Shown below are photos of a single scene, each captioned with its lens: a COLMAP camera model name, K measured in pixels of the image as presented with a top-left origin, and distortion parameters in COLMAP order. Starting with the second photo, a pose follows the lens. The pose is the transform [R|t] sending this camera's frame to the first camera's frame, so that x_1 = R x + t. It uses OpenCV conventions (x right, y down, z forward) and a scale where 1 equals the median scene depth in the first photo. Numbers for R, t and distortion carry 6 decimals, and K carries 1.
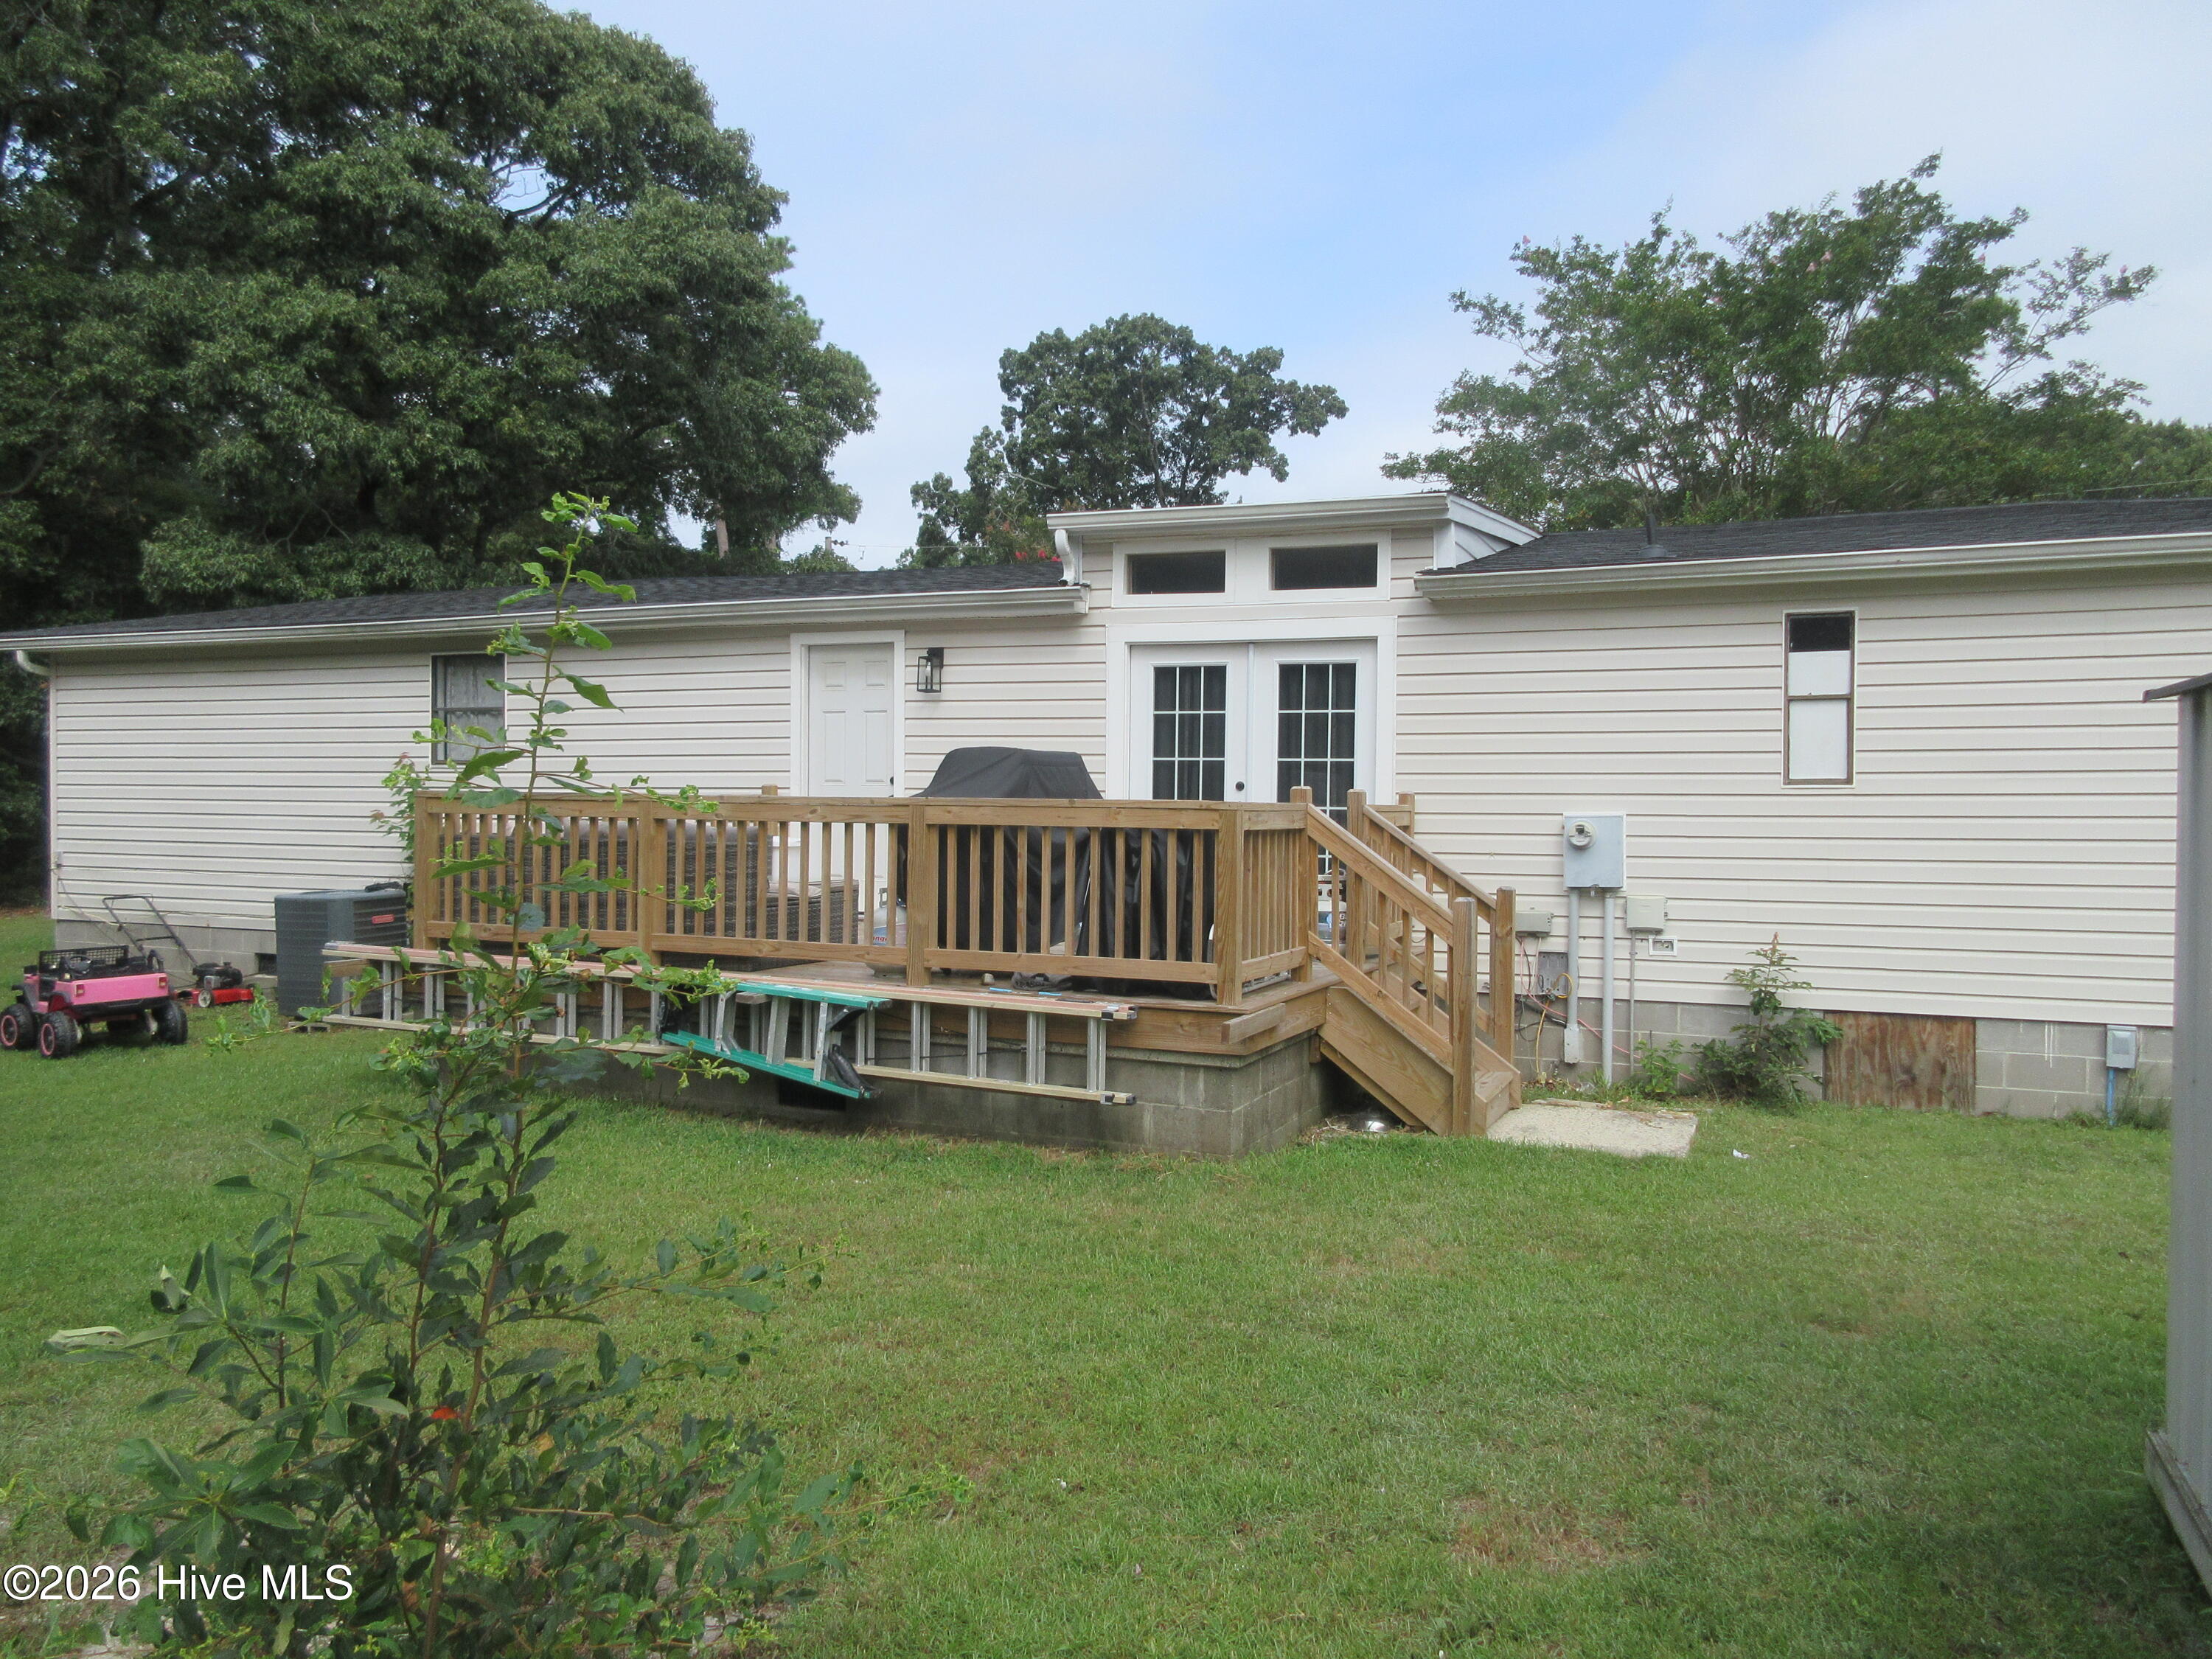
lens RADIAL K [[1651.1, 0, 1104.0], [0, 1651.1, 825.0], [0, 0, 1]] dist [0.006411, 0.001623]
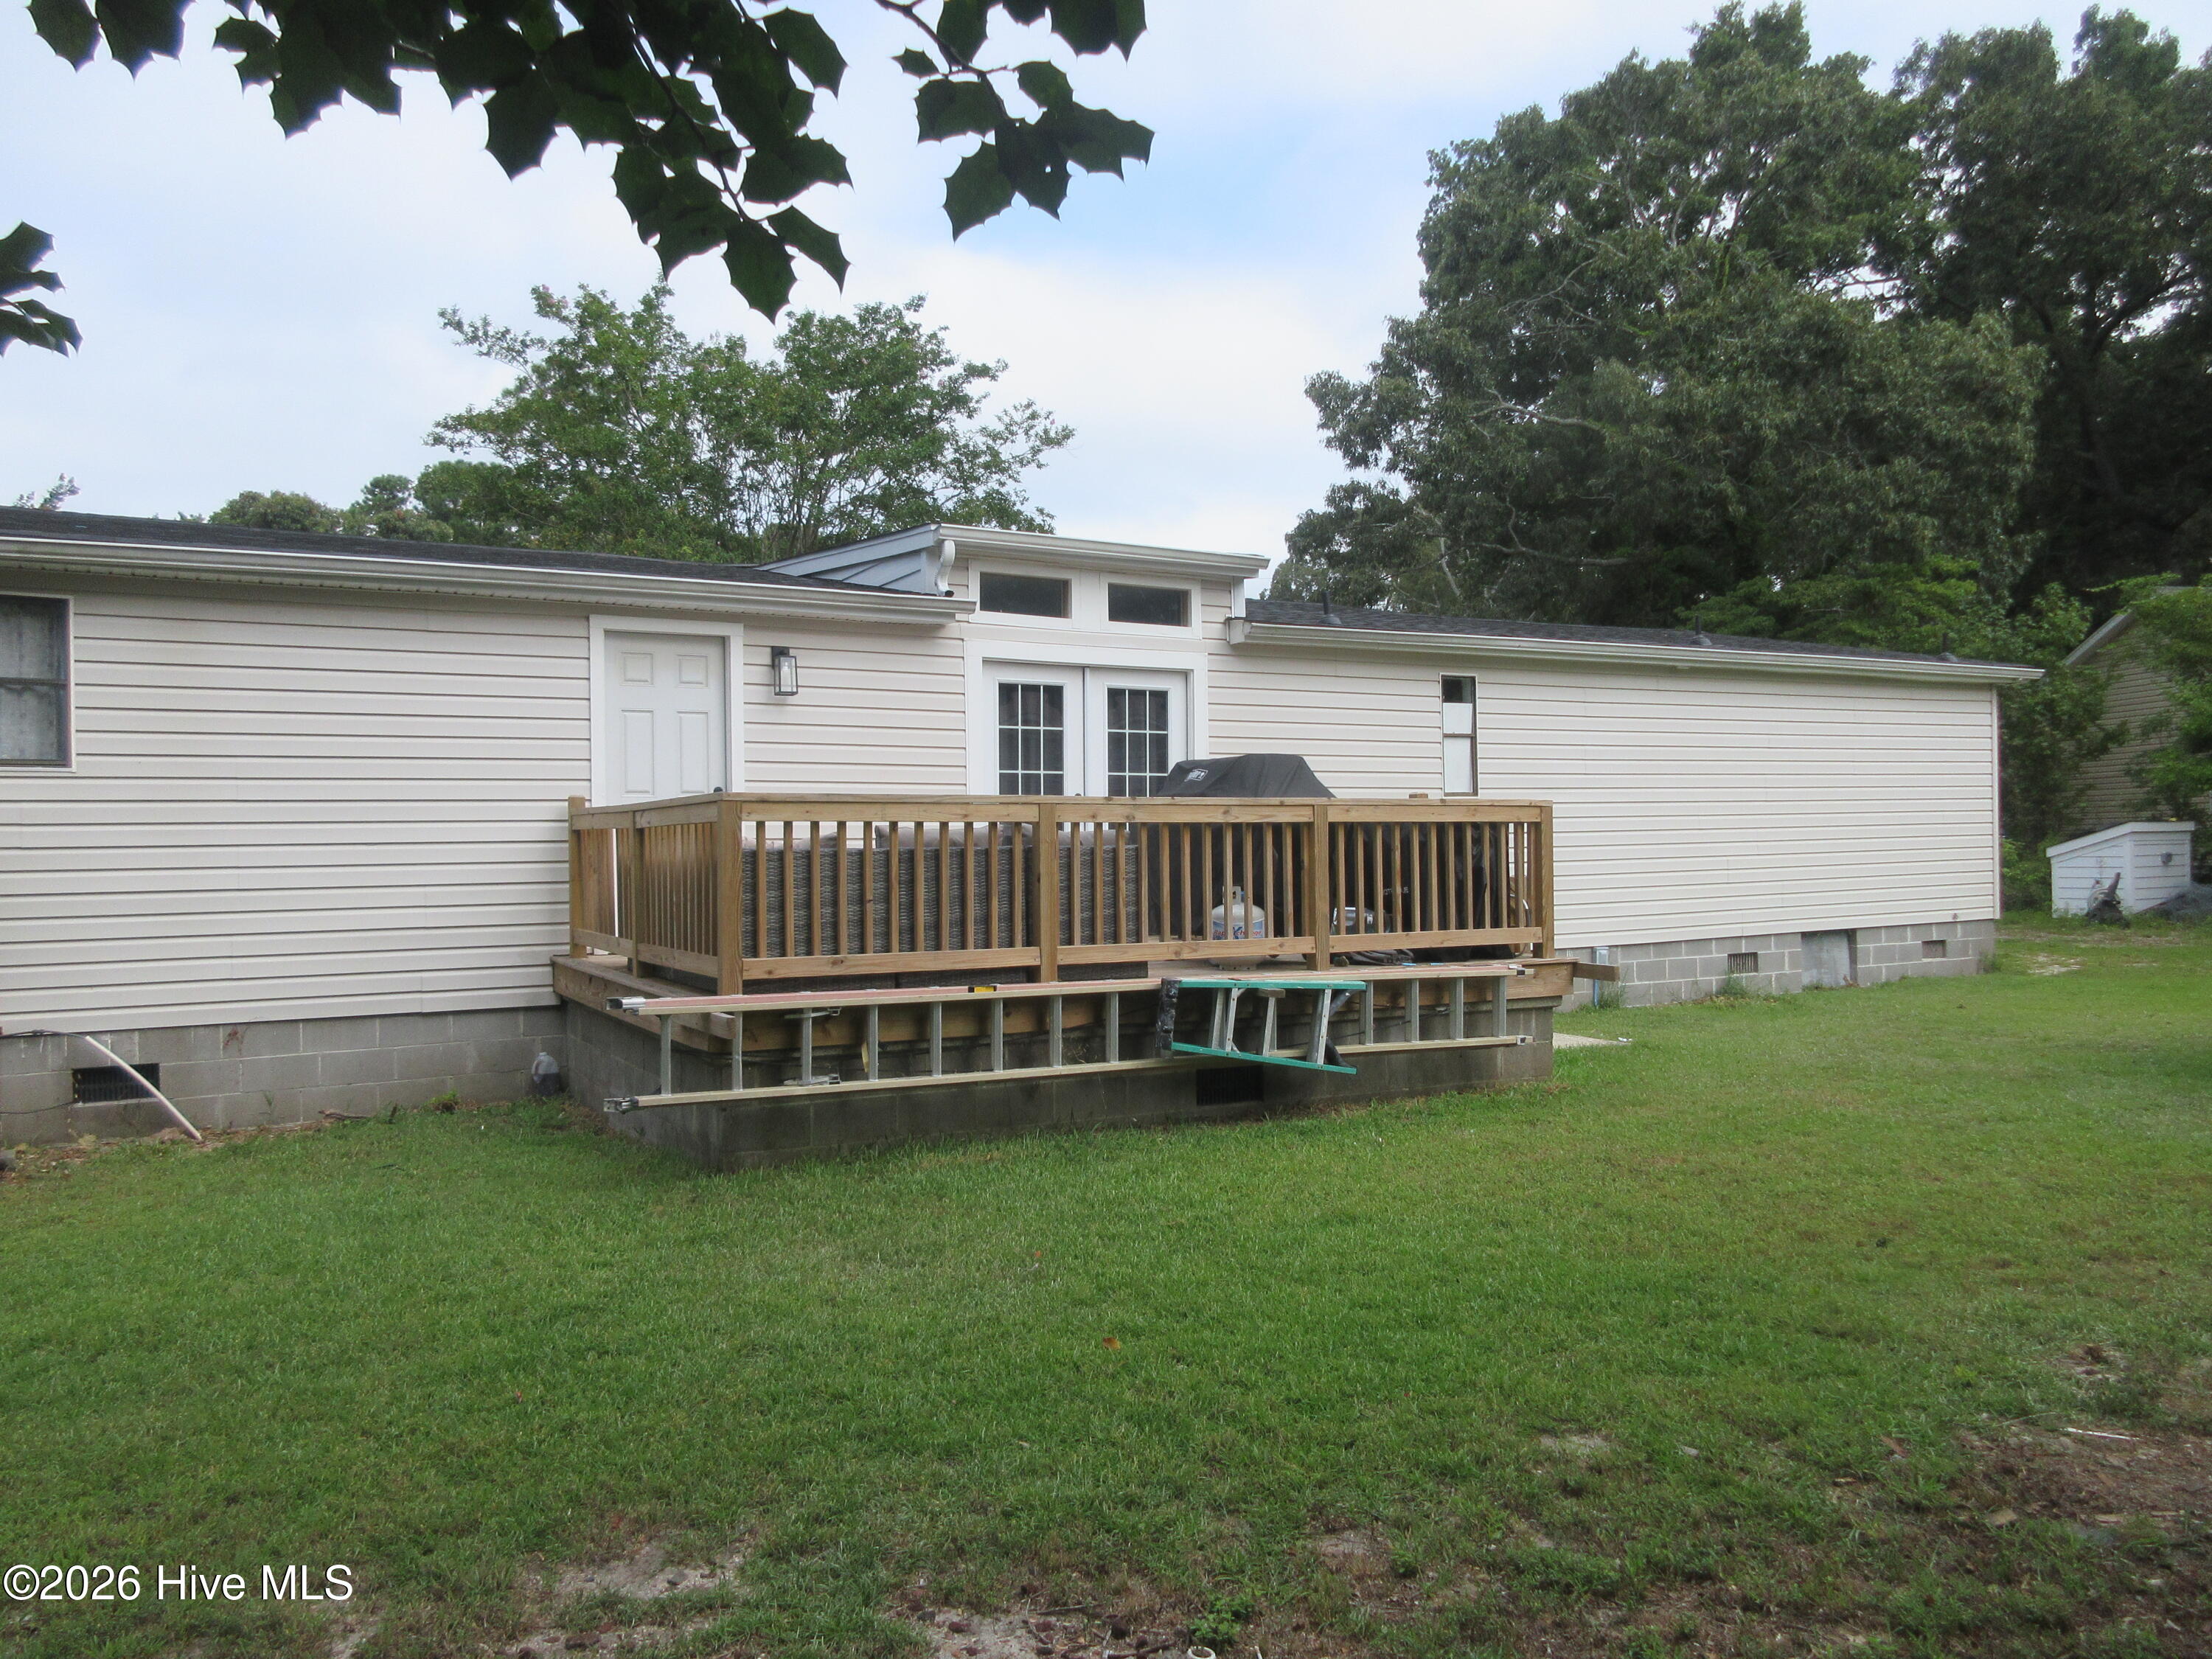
lens RADIAL K [[1651.1, 0, 1099.7], [0, 1651.1, 821.5], [0, 0, 1]] dist [0.006411, 0.001623]
pose [[0.614425, -0.005293, 0.788957, -0.757240], [0.028624, 0.999469, -0.015586, 0.009098], [-0.788456, 0.032159, 0.614250, 0.322997]]
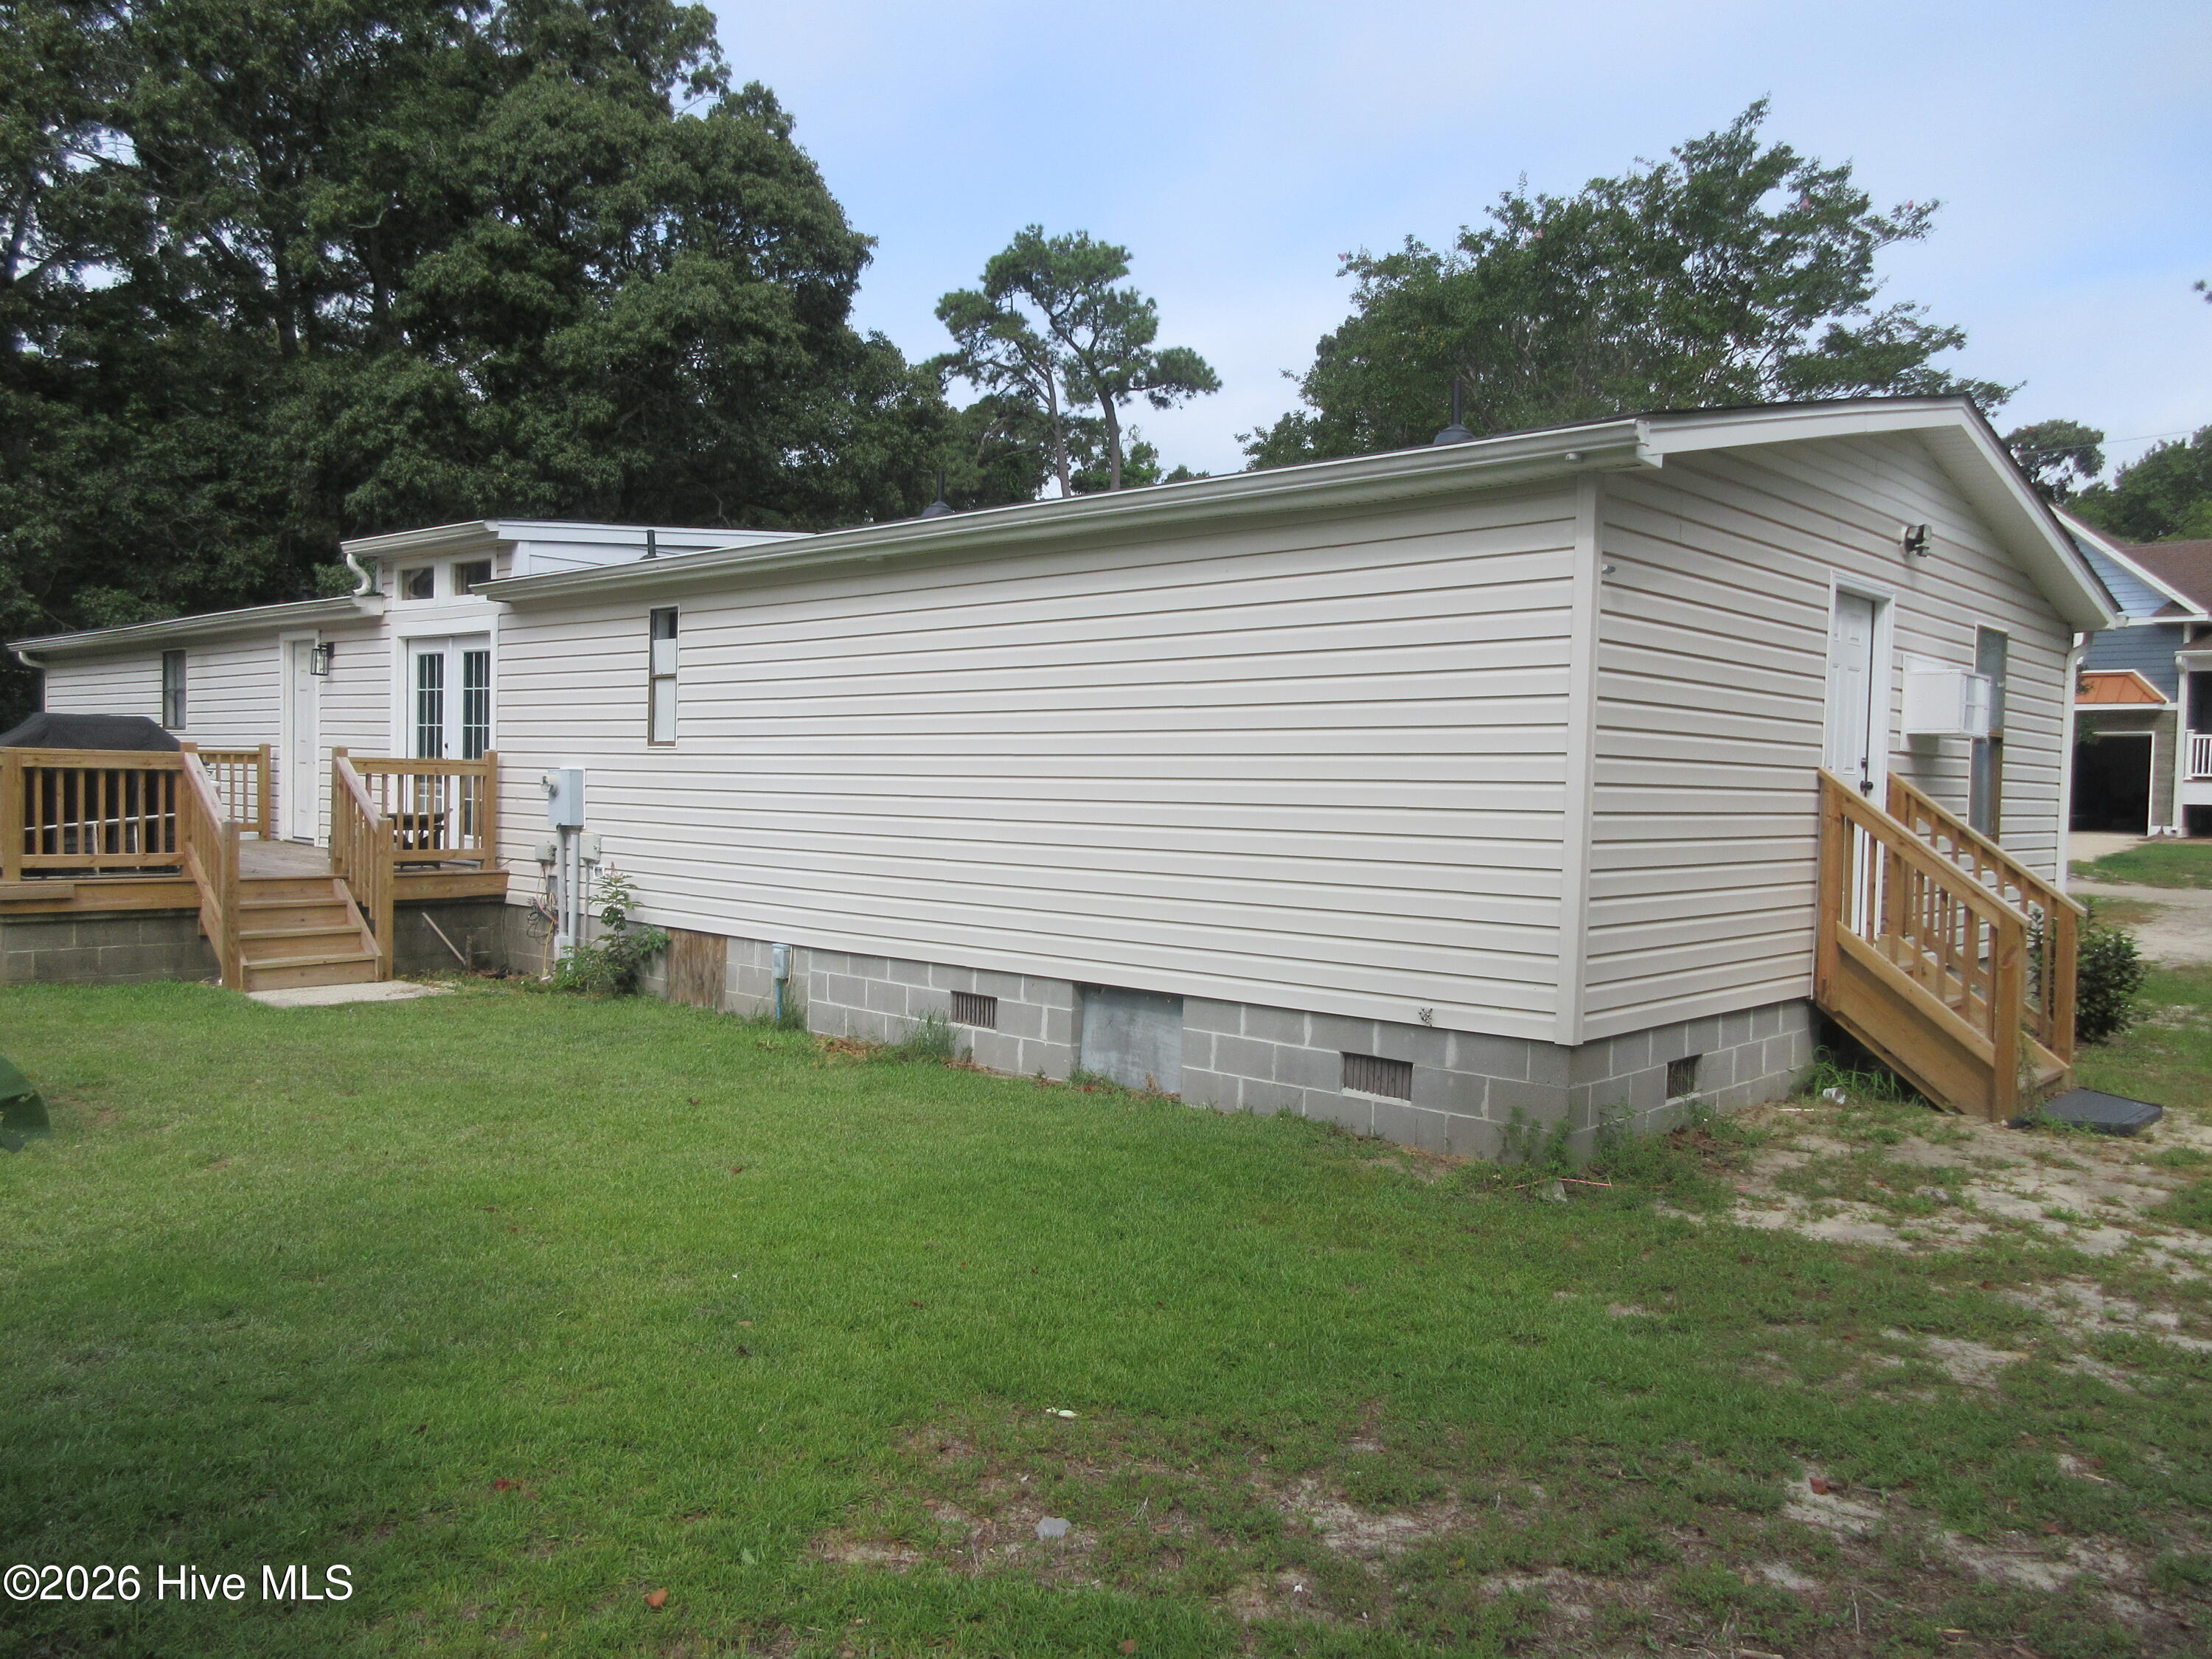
lens RADIAL K [[1651.1, 0, 1094.1], [0, 1651.1, 833.7], [0, 0, 1]] dist [0.006411, 0.001623]
pose [[0.936236, 0.025883, -0.350417, 1.013325], [-0.020122, 0.999596, 0.020072, 0.008849], [0.350795, -0.011741, 0.936379, -0.043058]]
